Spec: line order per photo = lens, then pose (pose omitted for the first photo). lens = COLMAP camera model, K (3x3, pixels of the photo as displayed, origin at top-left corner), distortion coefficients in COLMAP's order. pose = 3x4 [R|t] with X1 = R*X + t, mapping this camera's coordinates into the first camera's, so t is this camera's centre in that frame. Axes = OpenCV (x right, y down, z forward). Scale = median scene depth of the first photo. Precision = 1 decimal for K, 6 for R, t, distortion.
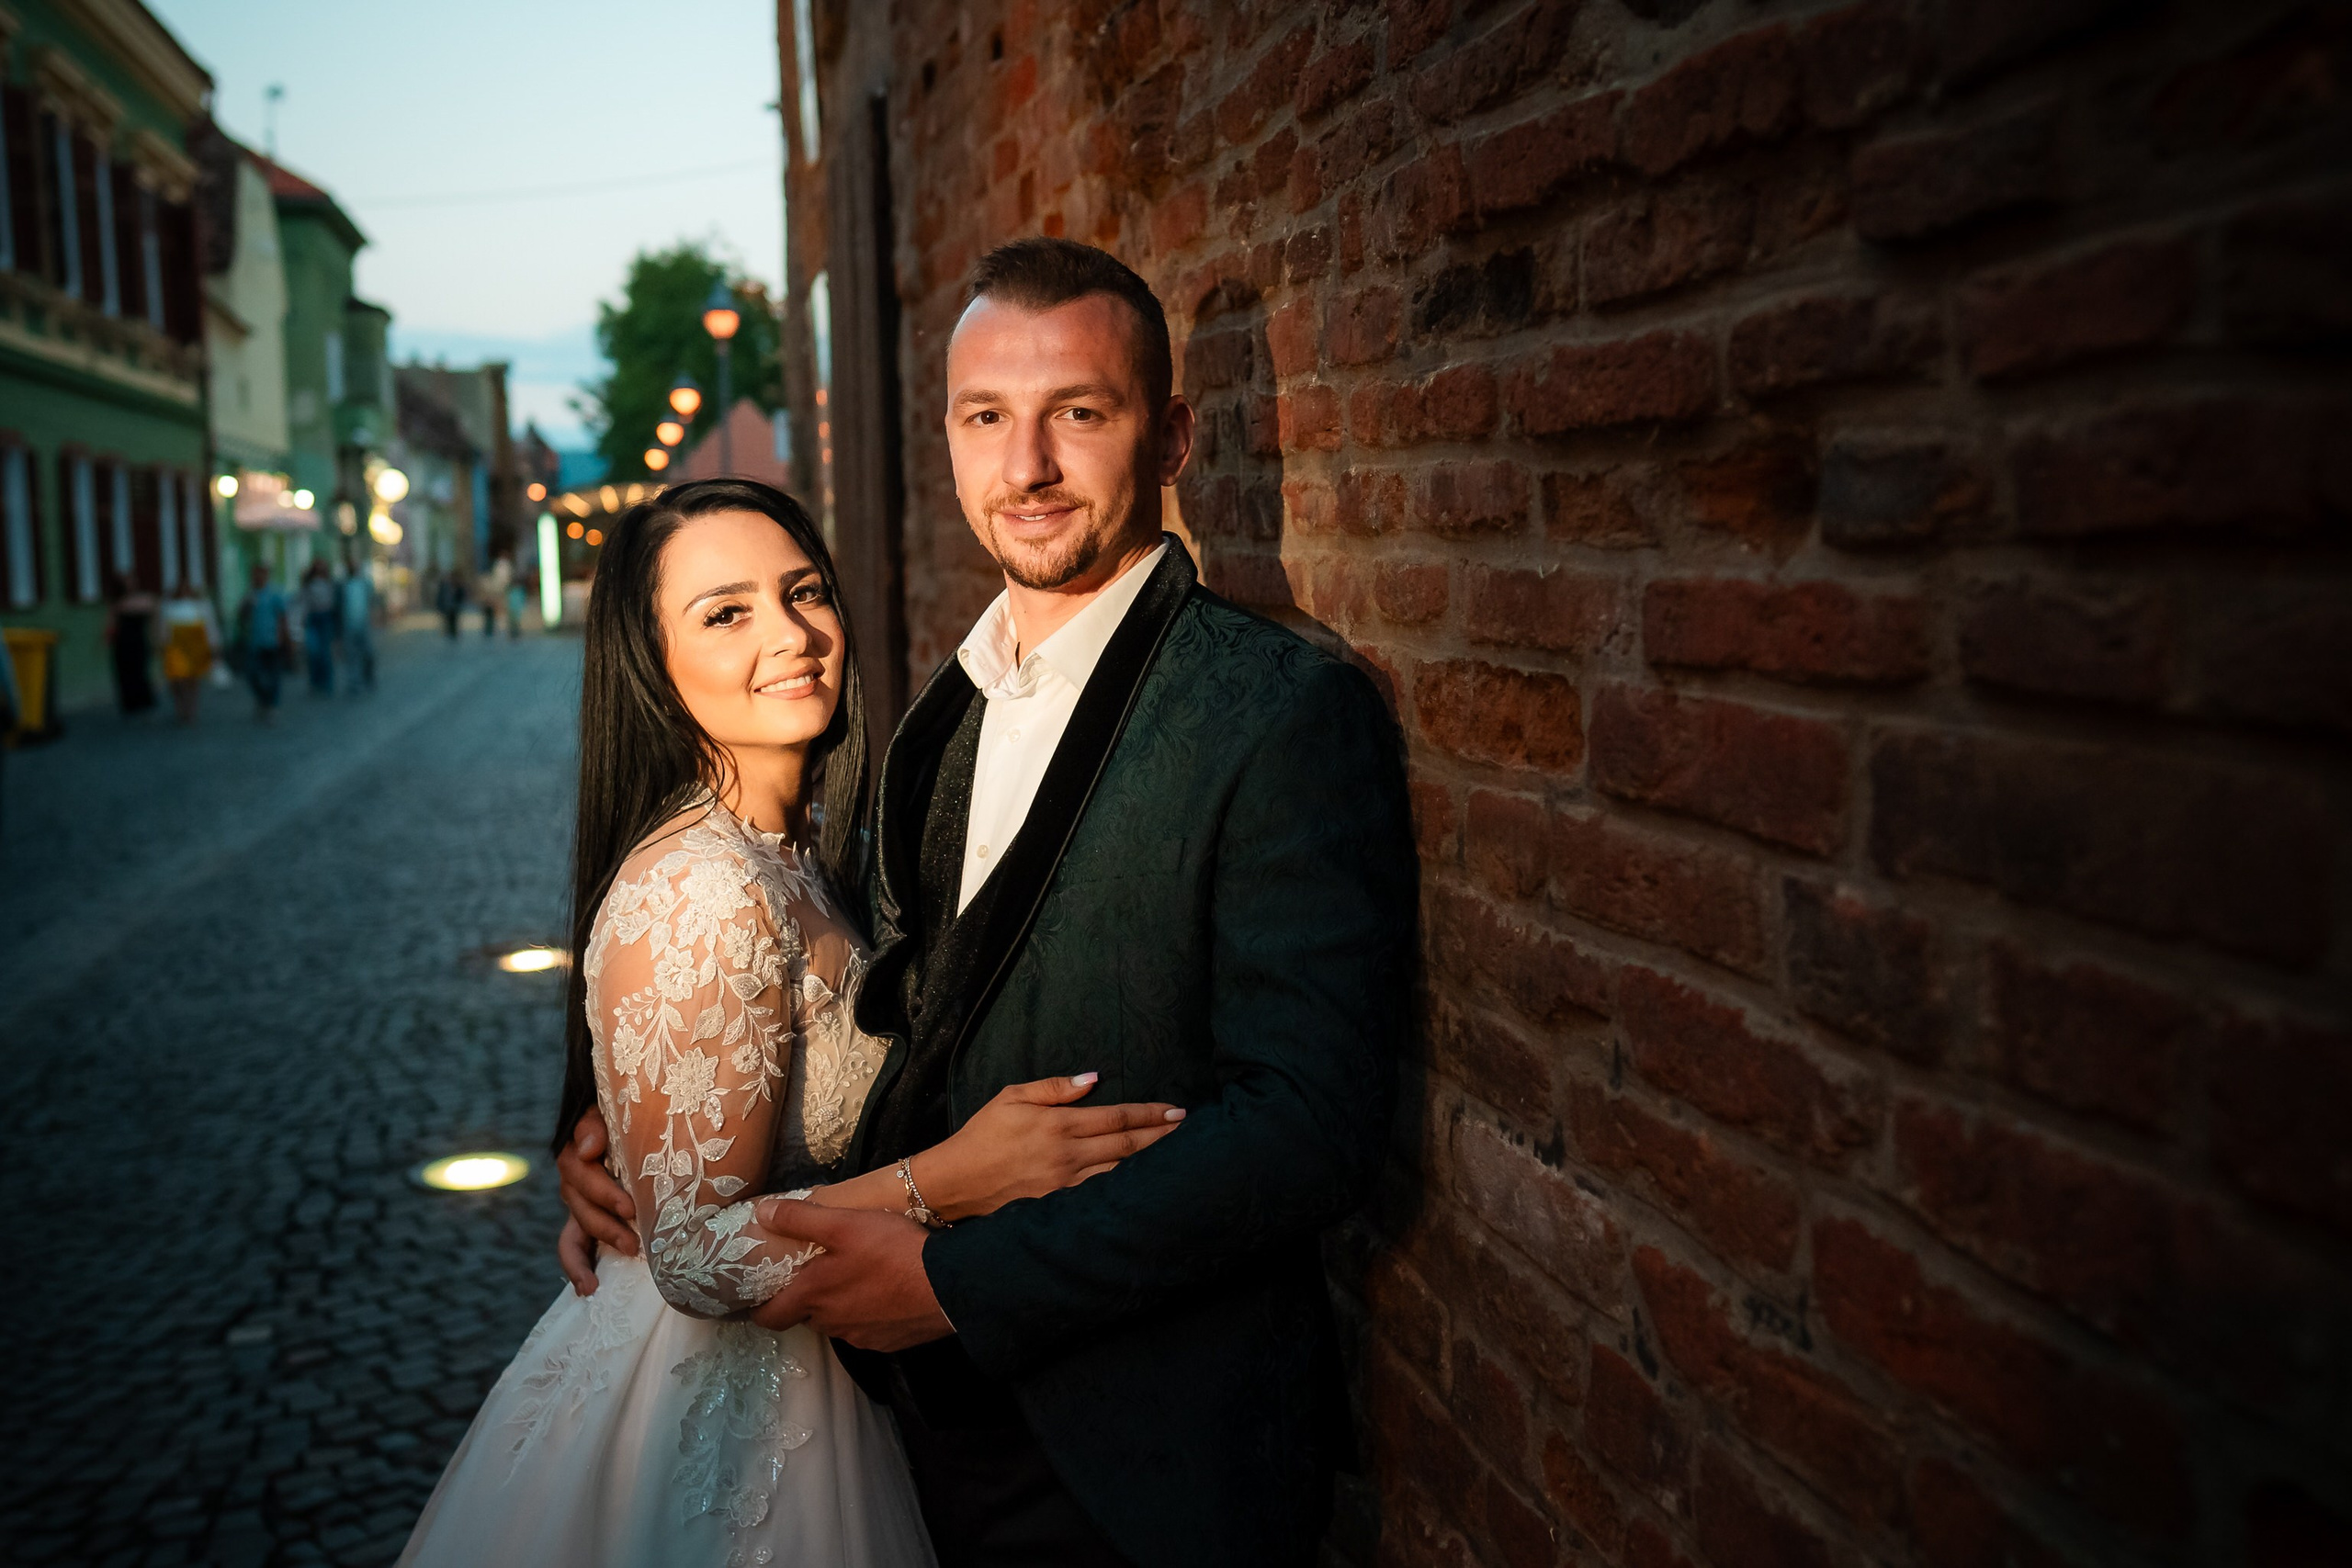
lens RADIAL K [[2397.0, 0, 1176.0], [0, 2397.0, 784.0], [0, 0, 1]] dist [0.021634, 0.017231]
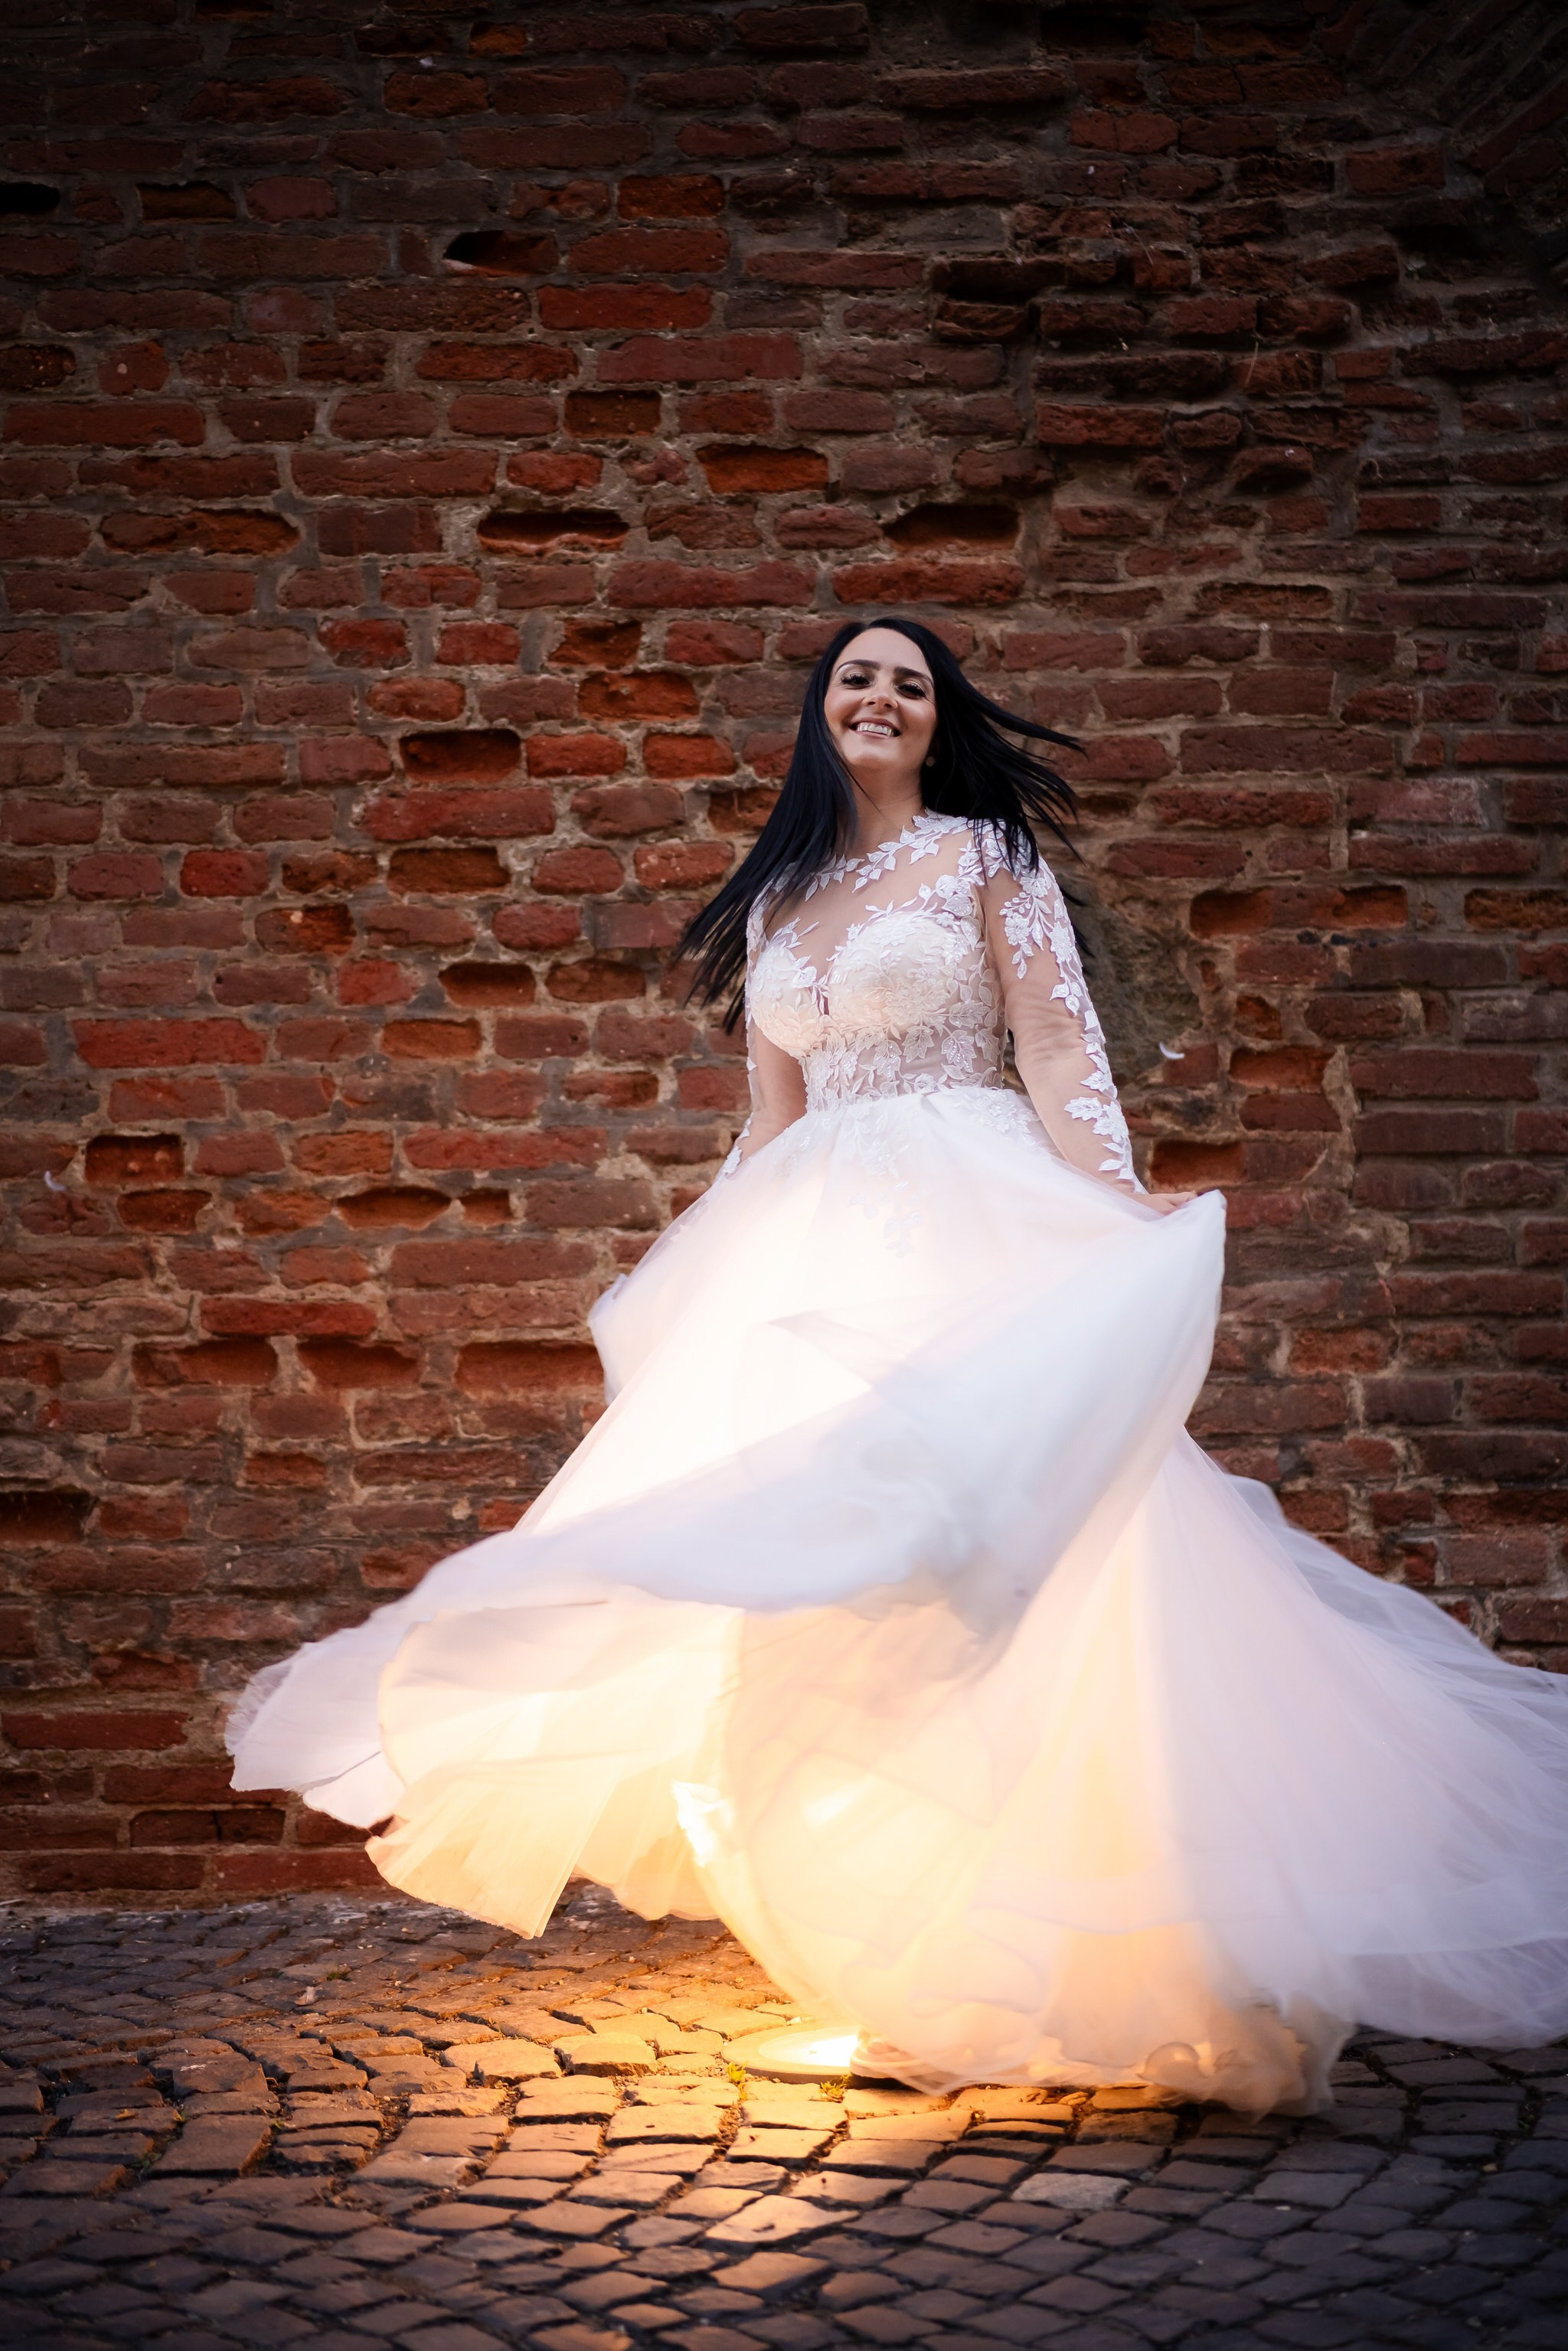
lens RADIAL K [[3989.5, 0, 784.0], [0, 3989.5, 1175.5], [0, 0, 1]] dist [0.055721, -0.806597]
pose [[0.208149, 0.051436, 0.976744, -3.078906], [0.116867, 0.990154, -0.077047, 0.399384], [-0.971090, 0.130186, 0.200089, 1.129246]]
